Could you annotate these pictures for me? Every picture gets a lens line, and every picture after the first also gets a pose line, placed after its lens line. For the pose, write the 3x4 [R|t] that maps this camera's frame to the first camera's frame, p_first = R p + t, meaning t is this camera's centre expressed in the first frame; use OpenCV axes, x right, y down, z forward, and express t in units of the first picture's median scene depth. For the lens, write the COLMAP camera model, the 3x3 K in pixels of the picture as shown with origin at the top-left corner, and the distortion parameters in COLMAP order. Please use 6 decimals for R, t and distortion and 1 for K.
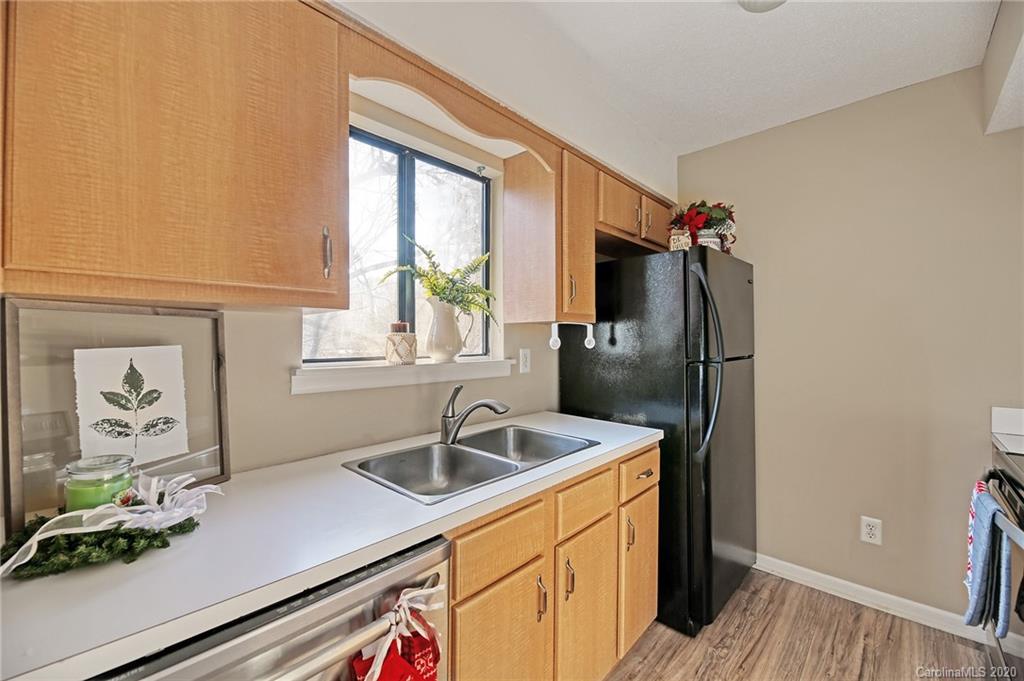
lens RADIAL K [[411.5, 0, 512.0], [0, 411.5, 337.8], [0, 0, 1]] dist [-0.001430, -0.003312]
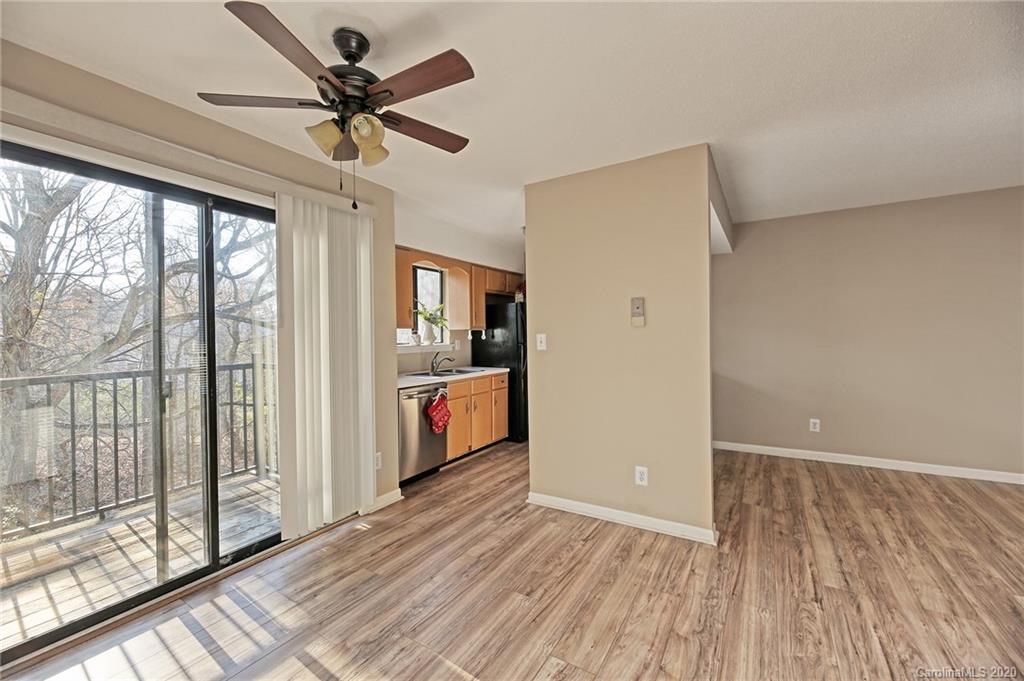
lens RADIAL K [[411.5, 0, 511.0], [0, 411.5, 336.6], [0, 0, 1]] dist [-0.001430, -0.003312]
pose [[0.978606, -0.012887, 0.205337, -0.185571], [0.011331, 0.999898, 0.008748, -0.012662], [-0.205429, -0.006234, 0.978652, -1.692317]]
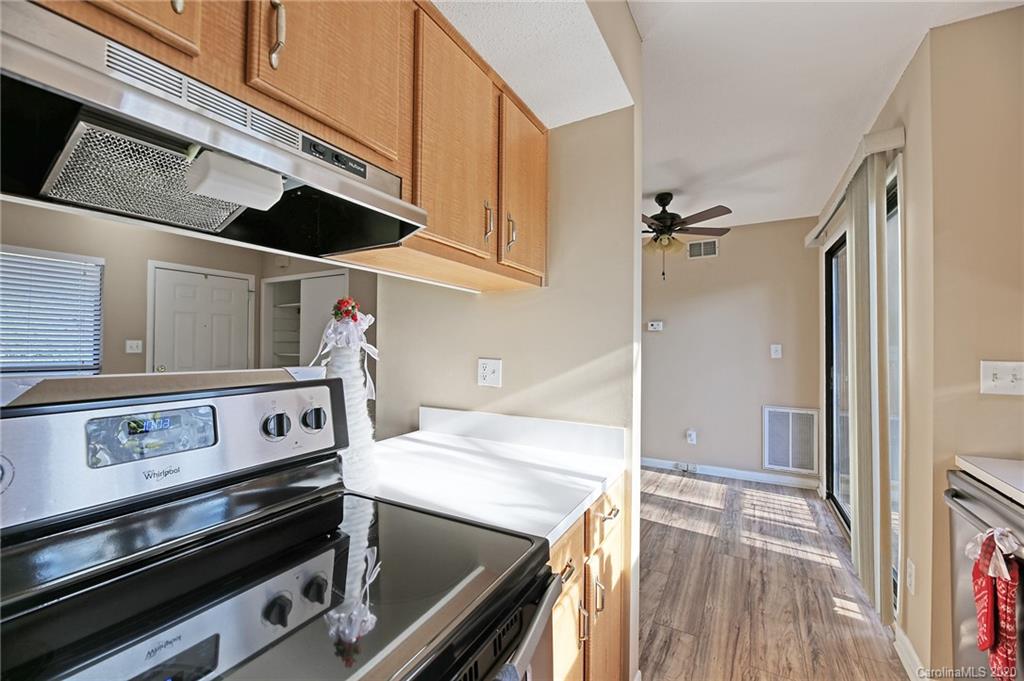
lens RADIAL K [[411.5, 0, 508.9], [0, 411.5, 337.2], [0, 0, 1]] dist [-0.001430, -0.003312]
pose [[-0.973593, -0.008720, -0.228124, 0.724465], [-0.003376, 0.999711, -0.023804, 0.004633], [0.228265, -0.022405, -0.973341, 0.838123]]
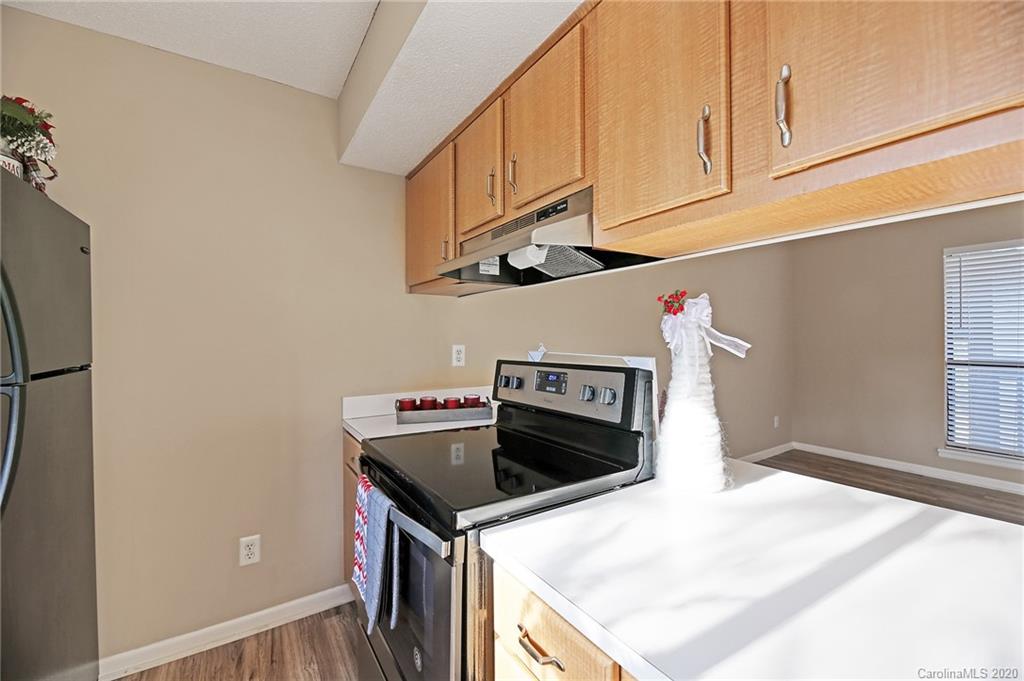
lens RADIAL K [[411.5, 0, 510.7], [0, 411.5, 338.3], [0, 0, 1]] dist [-0.001430, -0.003312]
pose [[0.228989, 0.001353, 0.973428, 0.137604], [-0.000544, 0.999999, -0.001262, 0.001426], [-0.973429, -0.000240, 0.228990, 0.256574]]
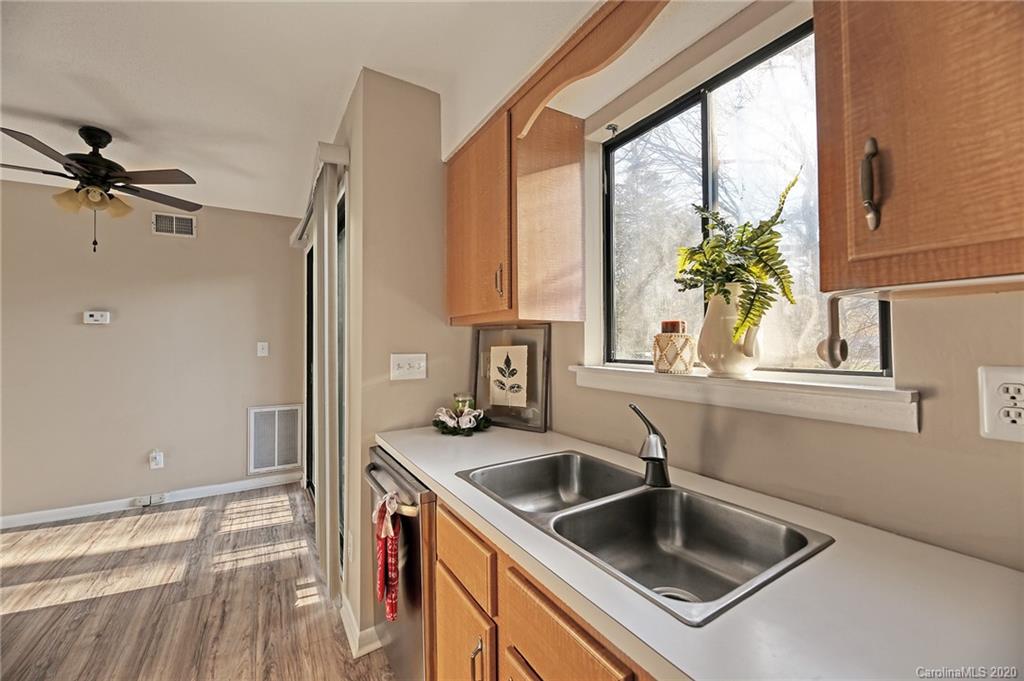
lens RADIAL K [[411.5, 0, 512.7], [0, 411.5, 338.8], [0, 0, 1]] dist [-0.001430, -0.003312]
pose [[-0.264436, -0.006685, -0.964380, 0.532038], [0.010058, 0.999902, -0.009689, 0.003298], [0.964351, -0.012262, -0.264343, 0.821373]]
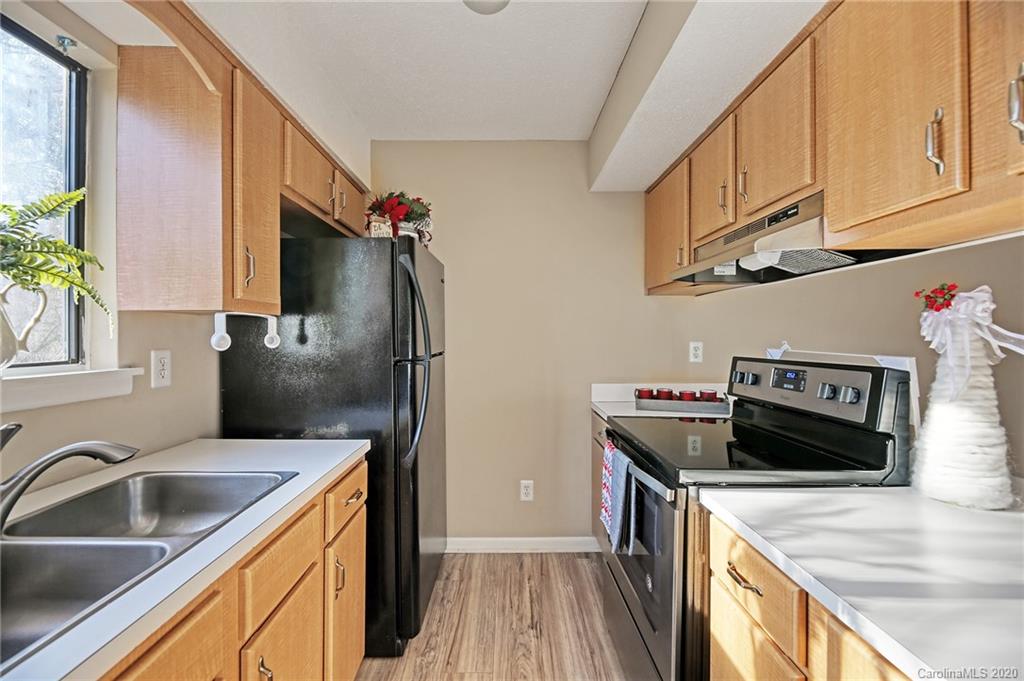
lens RADIAL K [[411.5, 0, 511.0], [0, 411.5, 338.2], [0, 0, 1]] dist [-0.001430, -0.003312]
pose [[0.718663, -0.002074, 0.695356, -0.025676], [-0.003564, 0.999971, 0.006666, 0.001056], [-0.695350, -0.007269, 0.718635, 0.159253]]
